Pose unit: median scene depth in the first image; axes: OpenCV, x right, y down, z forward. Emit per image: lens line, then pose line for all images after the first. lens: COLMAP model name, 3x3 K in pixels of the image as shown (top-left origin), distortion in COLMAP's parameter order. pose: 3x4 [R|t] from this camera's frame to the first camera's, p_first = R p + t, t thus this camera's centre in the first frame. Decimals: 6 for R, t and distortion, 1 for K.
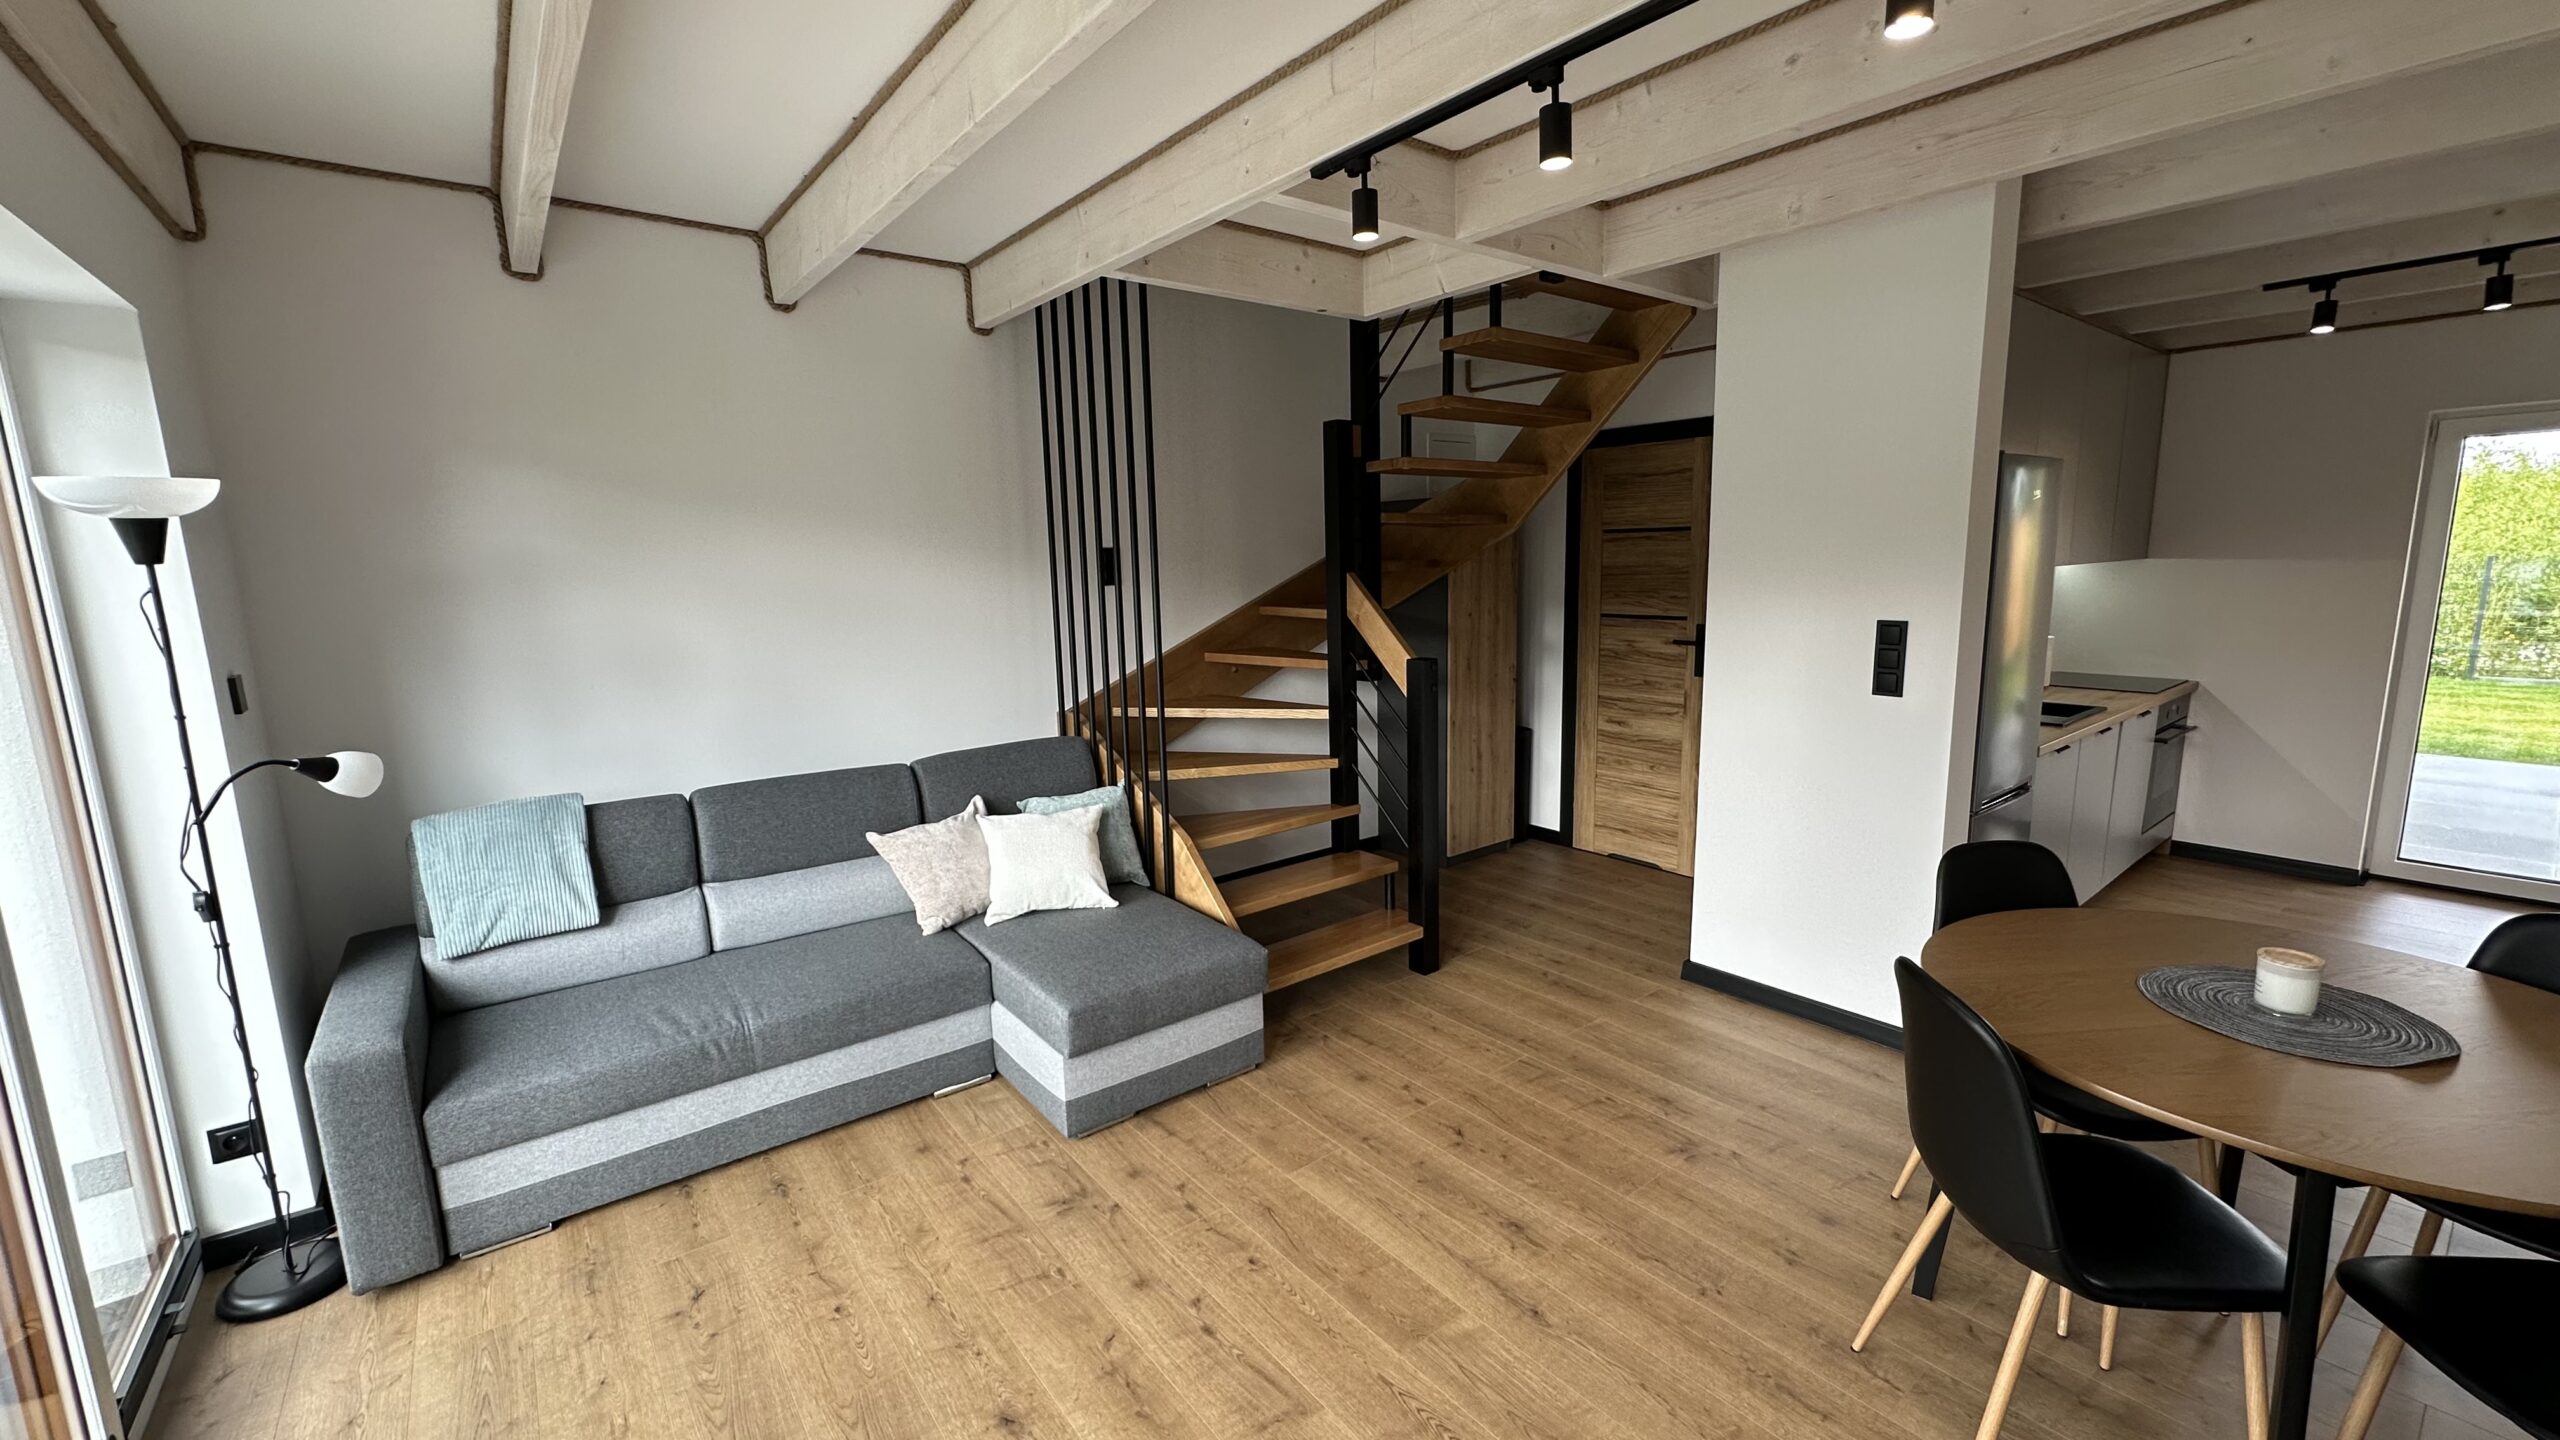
lens RADIAL K [[1014.8, 0, 1280.0], [0, 1014.8, 720.0], [0, 0, 1]] dist [0.000020, -0.000044]
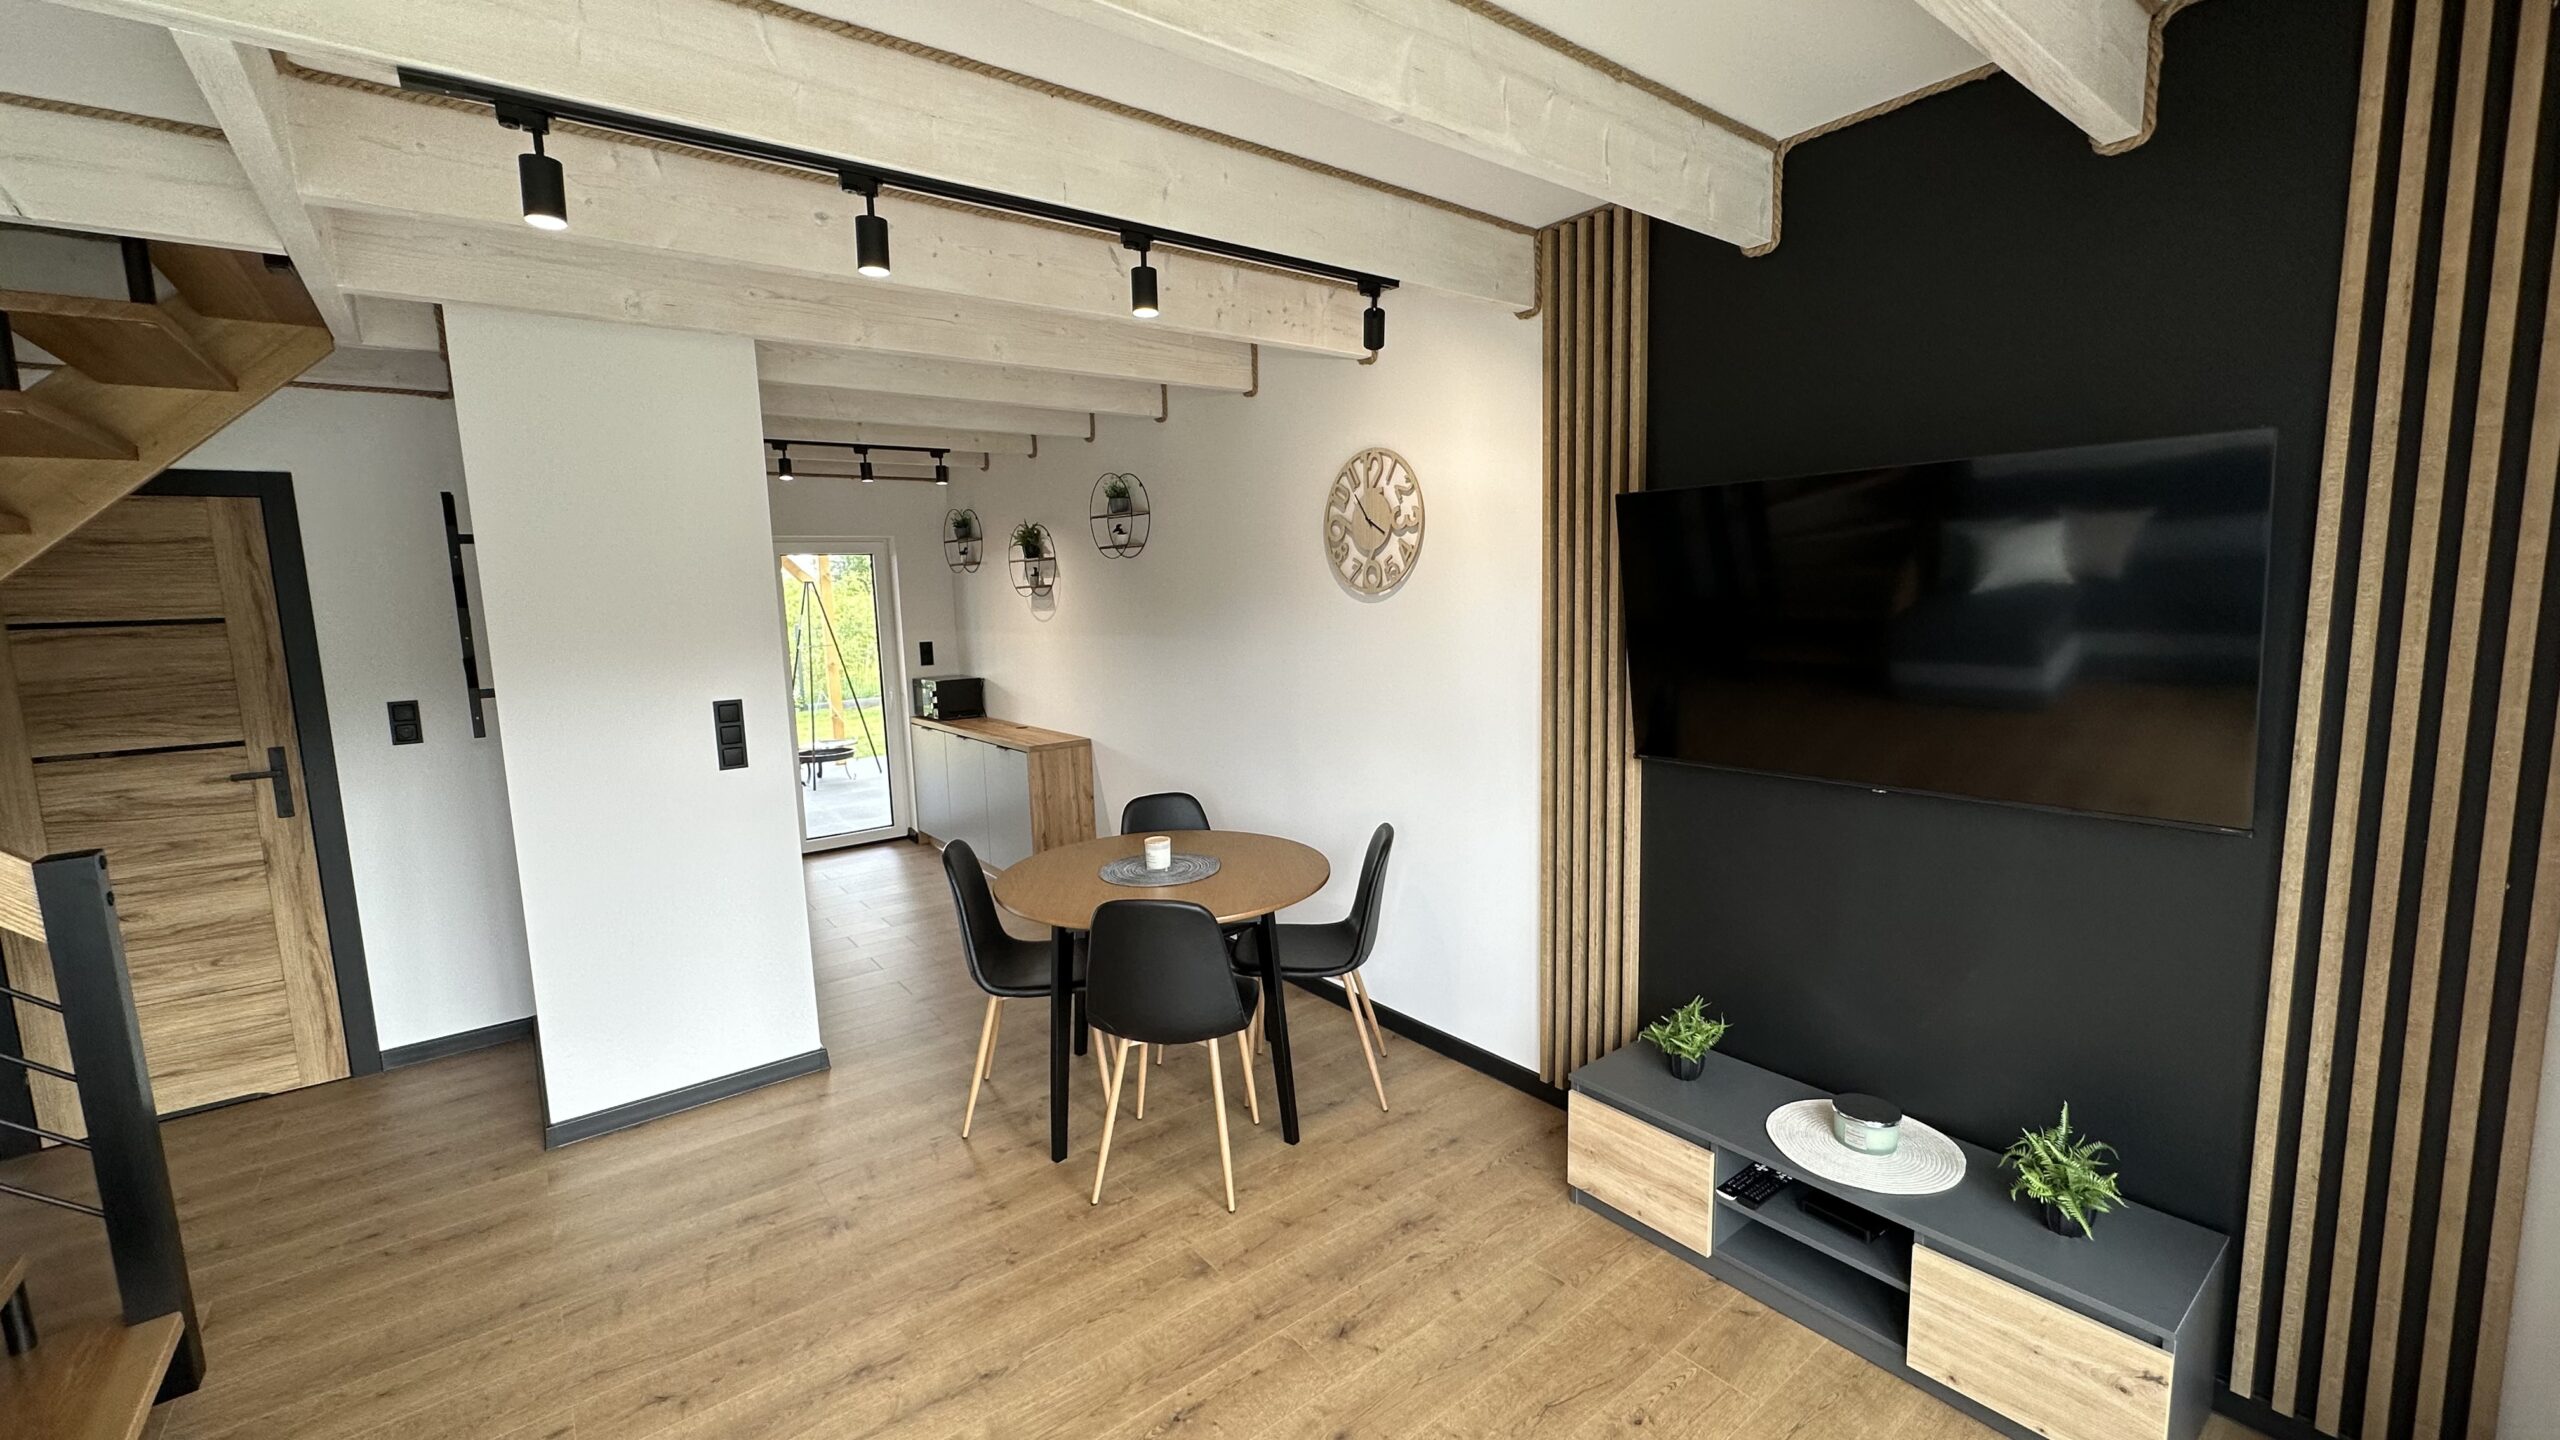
lens RADIAL K [[1014.8, 0, 1280.0], [0, 1014.8, 720.0], [0, 0, 1]] dist [0.000020, -0.000044]
pose [[0.012515, -0.109029, 0.993960, -0.478508], [0.193037, 0.975602, 0.104585, -0.076453], [-0.981112, 0.190562, 0.033257, 0.382587]]
